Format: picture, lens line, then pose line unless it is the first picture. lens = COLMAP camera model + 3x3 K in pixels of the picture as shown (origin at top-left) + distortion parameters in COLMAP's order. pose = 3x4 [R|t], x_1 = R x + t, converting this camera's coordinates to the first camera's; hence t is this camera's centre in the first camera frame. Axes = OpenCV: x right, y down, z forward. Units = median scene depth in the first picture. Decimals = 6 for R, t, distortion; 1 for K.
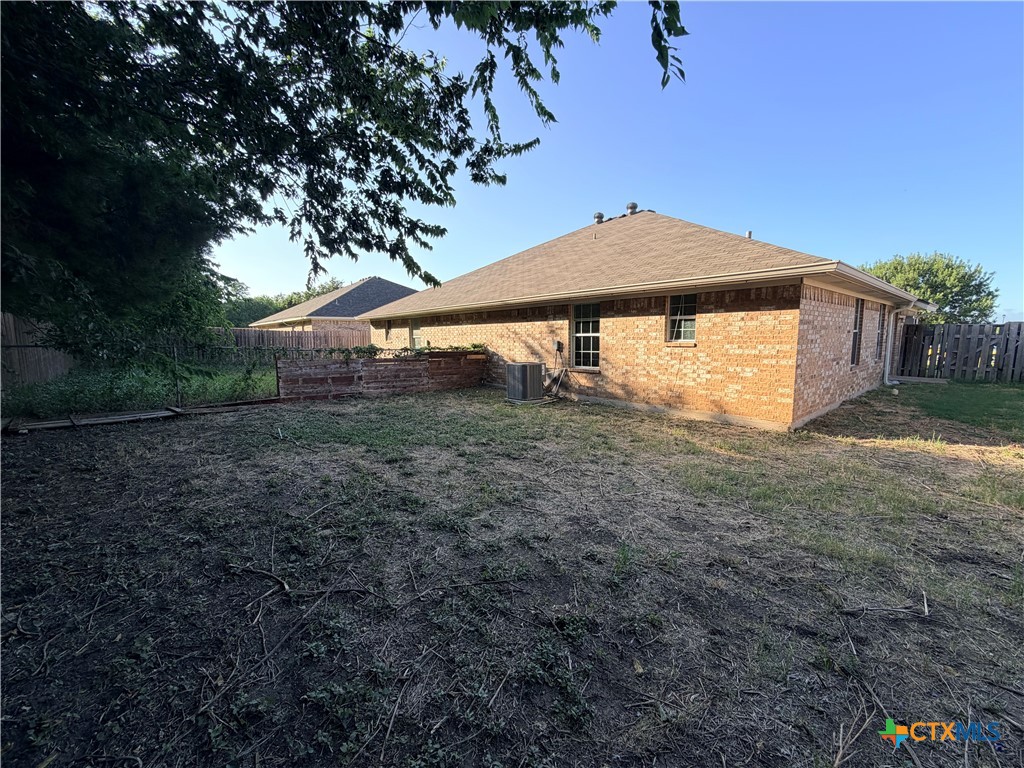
lens RADIAL K [[409.0, 0, 512.5], [0, 409.0, 381.8], [0, 0, 1]] dist [0.002397, -0.001264]
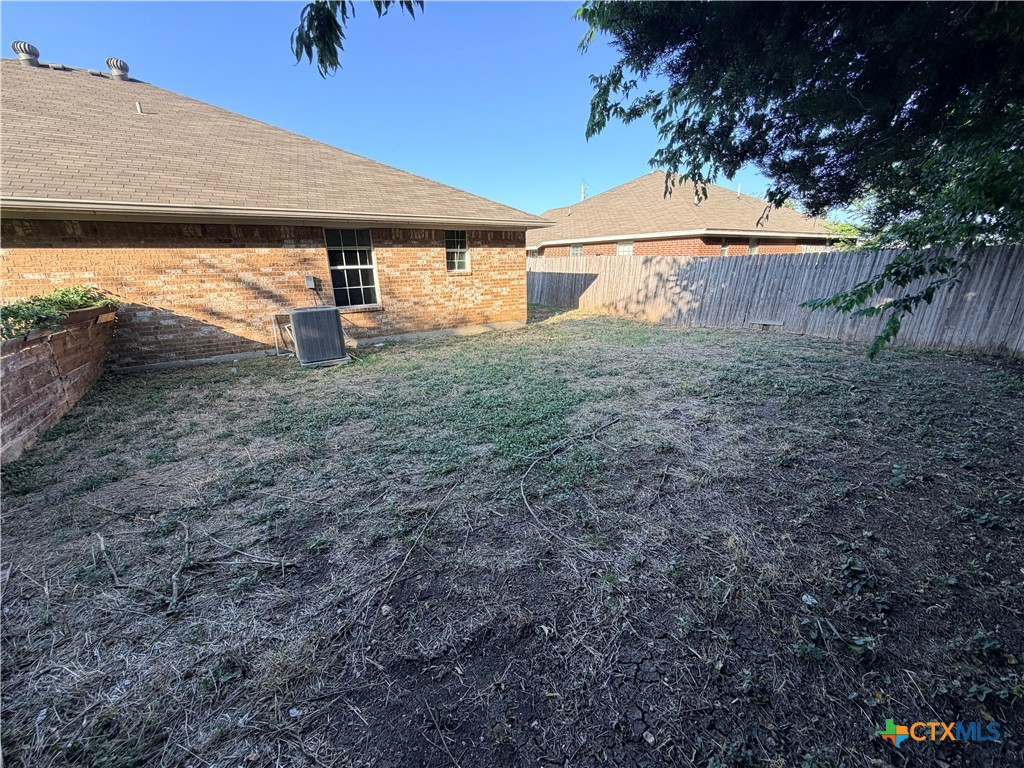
lens RADIAL K [[409.0, 0, 512.0], [0, 409.0, 384.7], [0, 0, 1]] dist [0.002397, -0.001264]
pose [[0.114769, -0.280394, 0.952999, -0.675347], [0.130419, 0.955288, 0.265361, -0.065708], [-0.984794, 0.093834, 0.146206, 0.588076]]
